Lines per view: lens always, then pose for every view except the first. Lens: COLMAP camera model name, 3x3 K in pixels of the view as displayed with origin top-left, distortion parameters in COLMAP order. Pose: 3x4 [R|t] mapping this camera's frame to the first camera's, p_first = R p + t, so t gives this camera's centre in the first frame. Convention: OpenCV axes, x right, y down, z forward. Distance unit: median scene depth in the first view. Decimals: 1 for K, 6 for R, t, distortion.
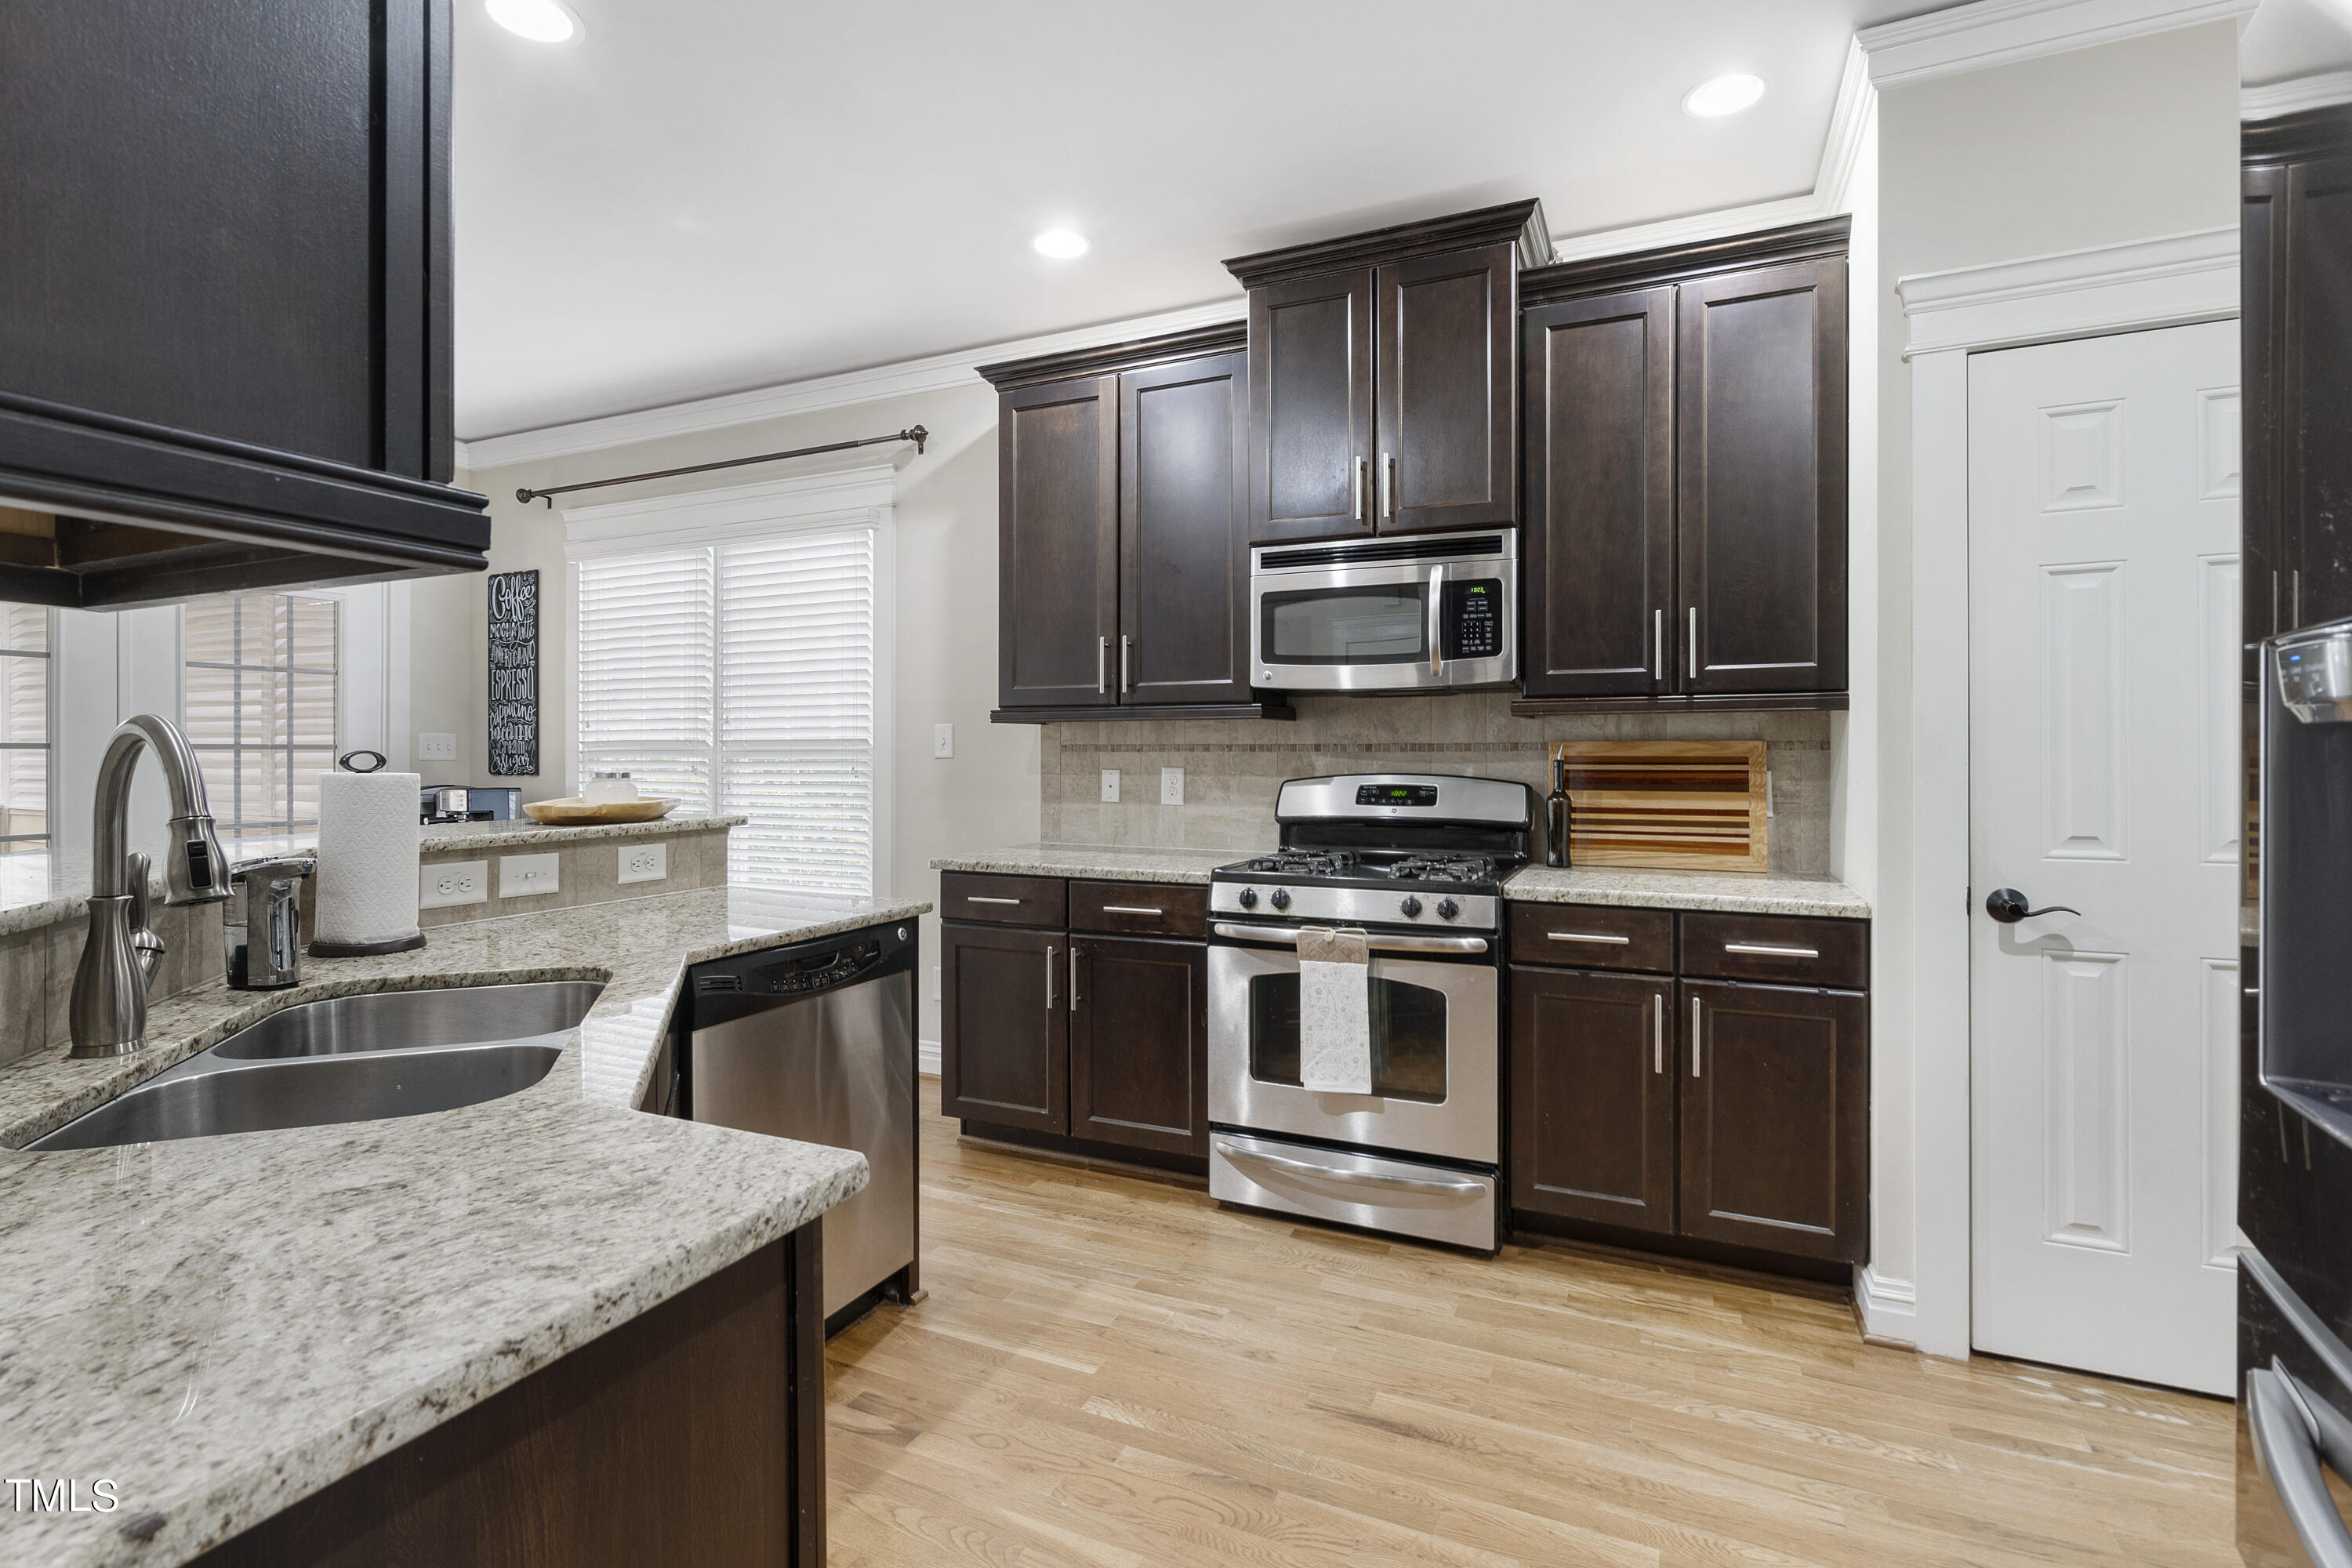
lens RADIAL K [[1075.1, 0, 1167.2], [0, 1075.1, 755.4], [0, 0, 1]] dist [-0.009317, 0.005536]
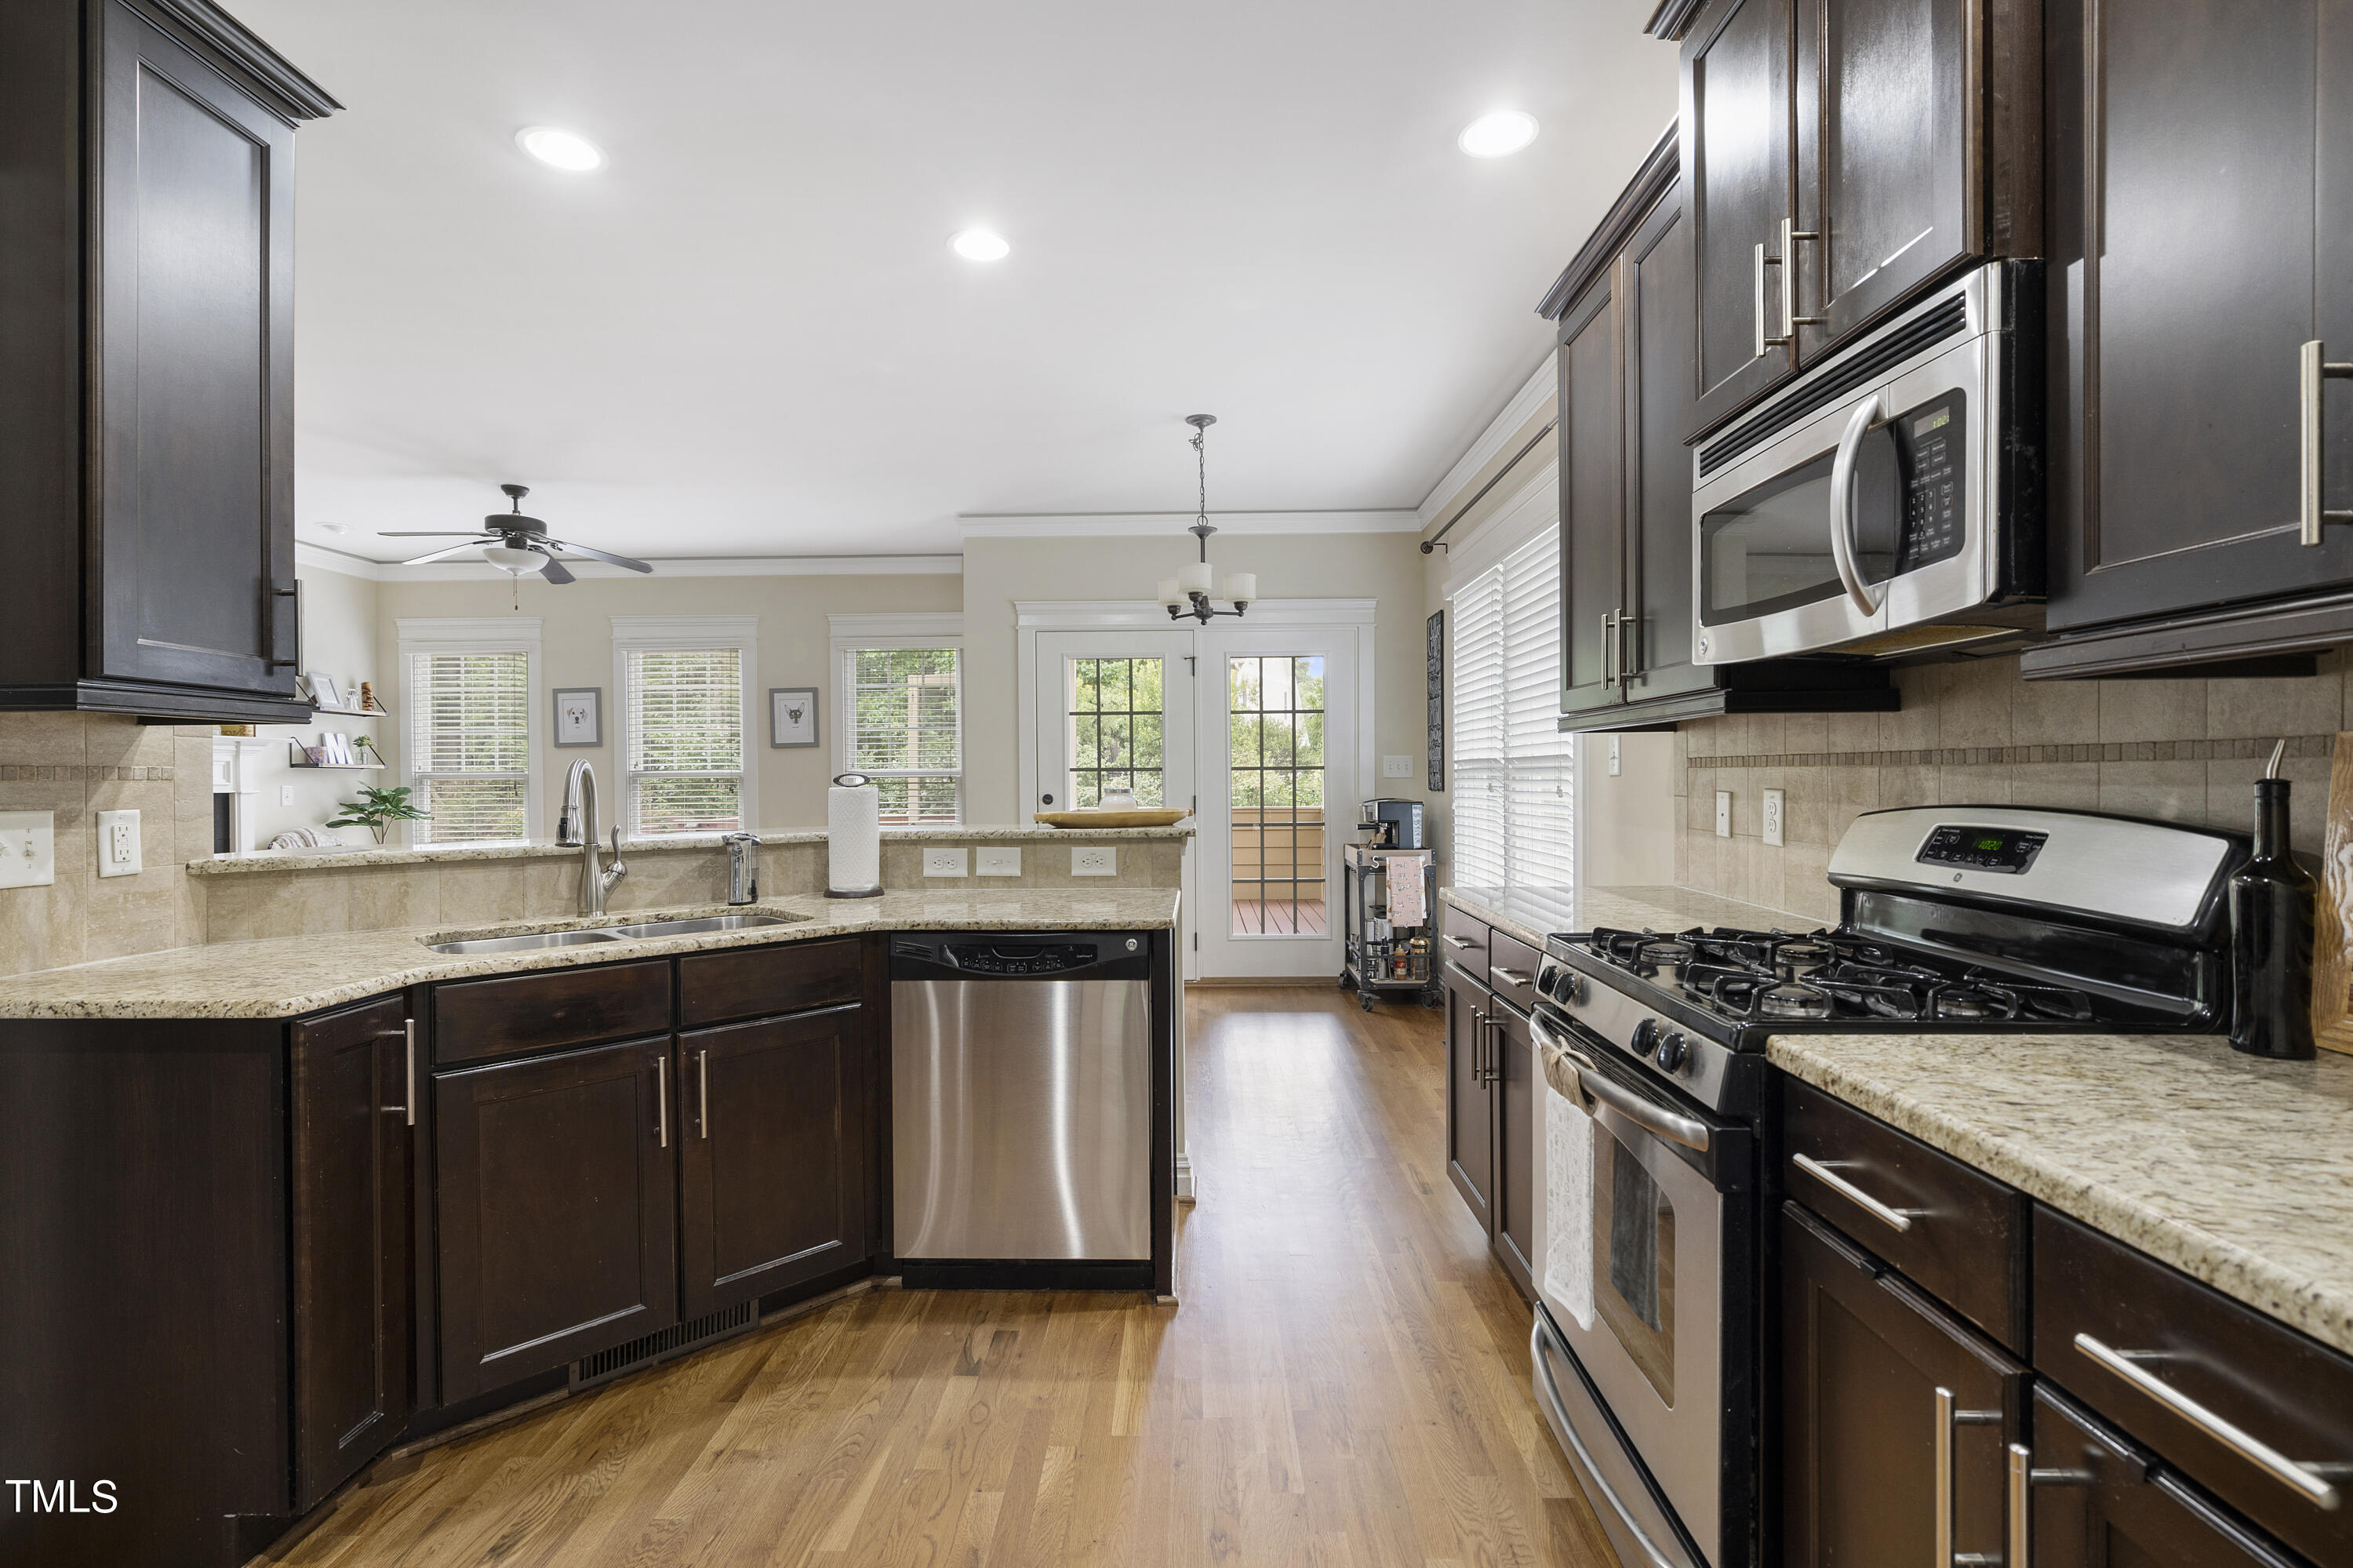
lens RADIAL K [[1075.6, 0, 1173.5], [0, 1075.6, 778.3], [0, 0, 1]] dist [-0.009317, 0.005536]
pose [[0.393598, 0.000787, -0.919283, 0.519487], [0.006702, 0.999971, 0.003725, -0.000663], [0.919258, -0.007628, 0.393581, 0.437333]]
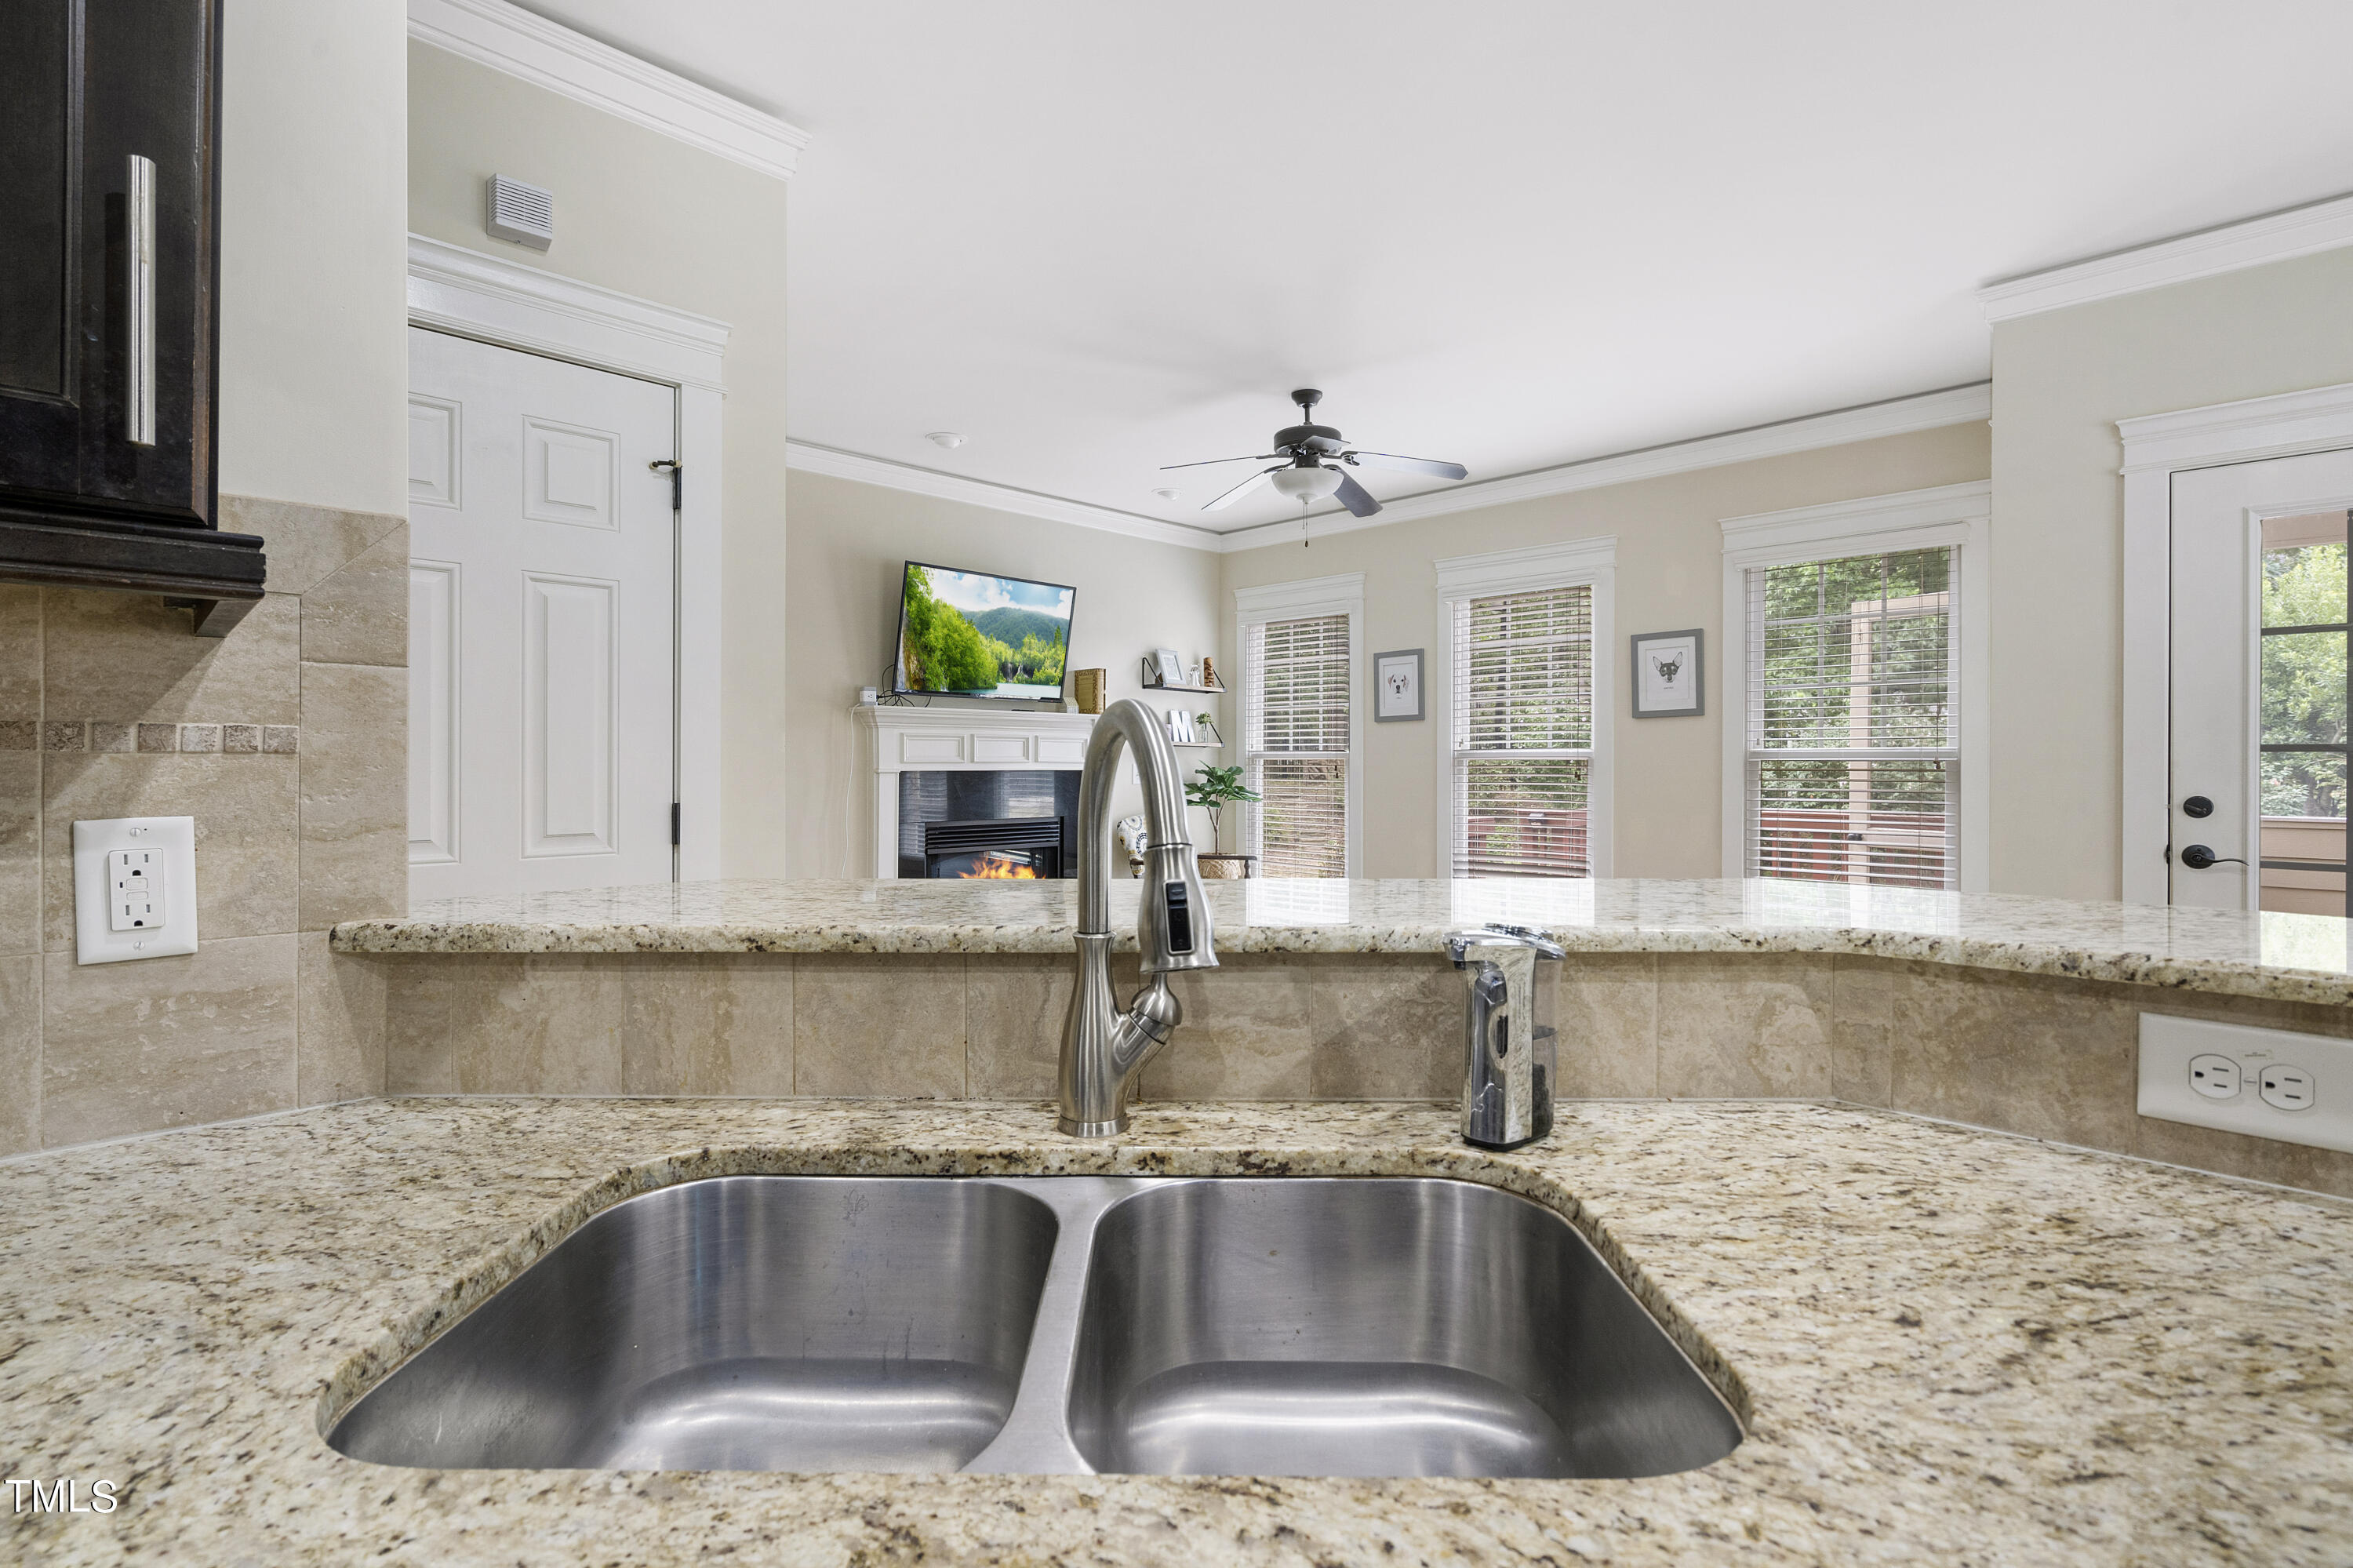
lens RADIAL K [[1075.6, 0, 1157.5], [0, 1075.6, 782.4], [0, 0, 1]] dist [-0.009317, 0.005536]
pose [[-0.367248, 0.020324, -0.929901, -0.092241], [-0.000494, 0.999757, 0.022046, 0.000194], [0.930123, 0.008555, -0.367149, 0.476191]]
